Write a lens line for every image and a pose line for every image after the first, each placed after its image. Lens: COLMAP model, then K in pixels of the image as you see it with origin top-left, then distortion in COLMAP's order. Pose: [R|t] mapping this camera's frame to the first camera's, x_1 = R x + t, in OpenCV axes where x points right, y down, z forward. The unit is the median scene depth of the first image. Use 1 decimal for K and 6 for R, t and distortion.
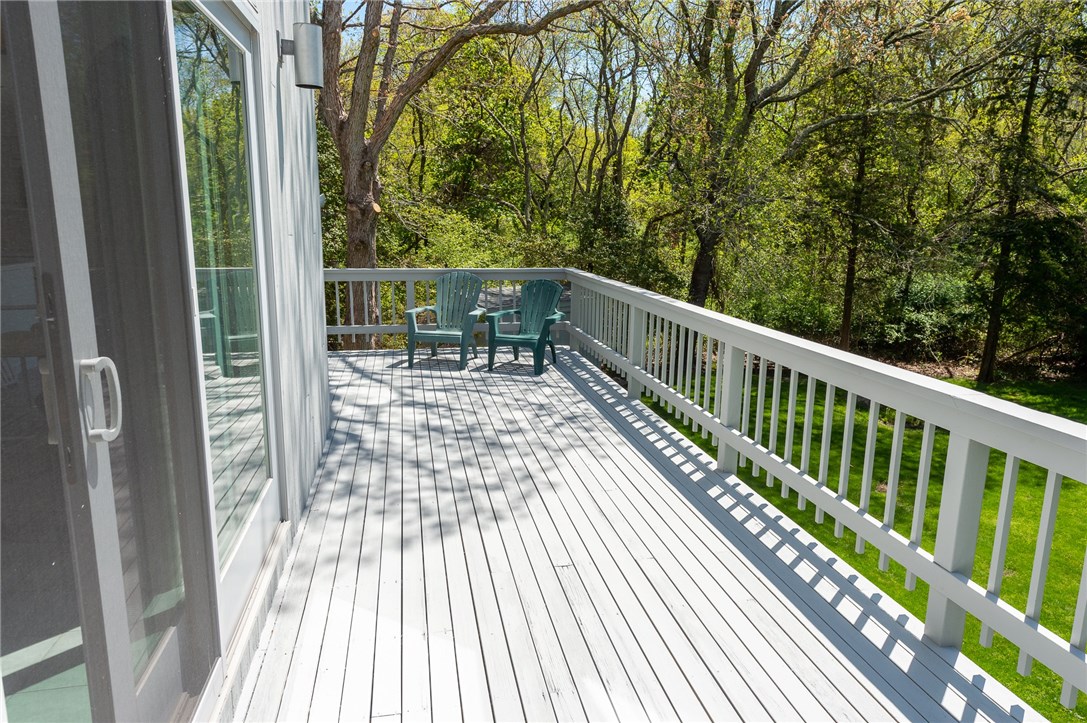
lens RADIAL K [[736.5, 0, 542.2], [0, 736.5, 362.1], [0, 0, 1]] dist [0.006397, 0.002857]
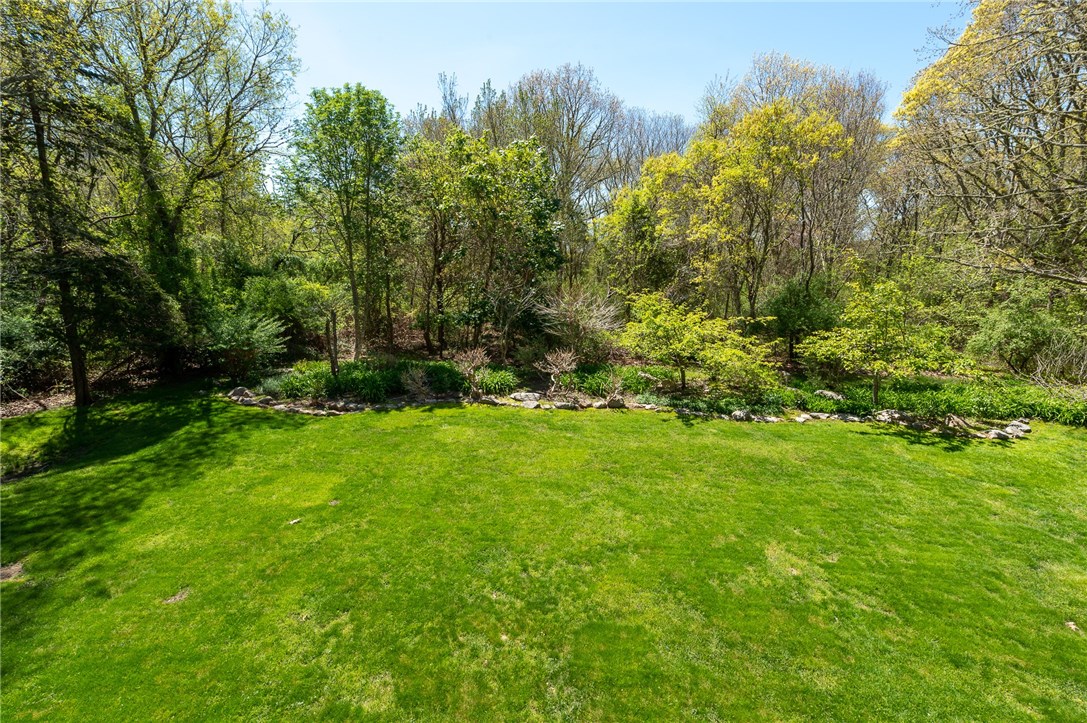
lens RADIAL K [[477.8, 0, 543.7], [0, 477.8, 360.1], [0, 0, 1]] dist [0.000853, 0.000112]
pose [[0.226216, -0.207447, 0.951731, 0.088503], [0.186171, 0.968255, 0.166798, -0.031102], [-0.956121, 0.139453, 0.257655, 0.150270]]
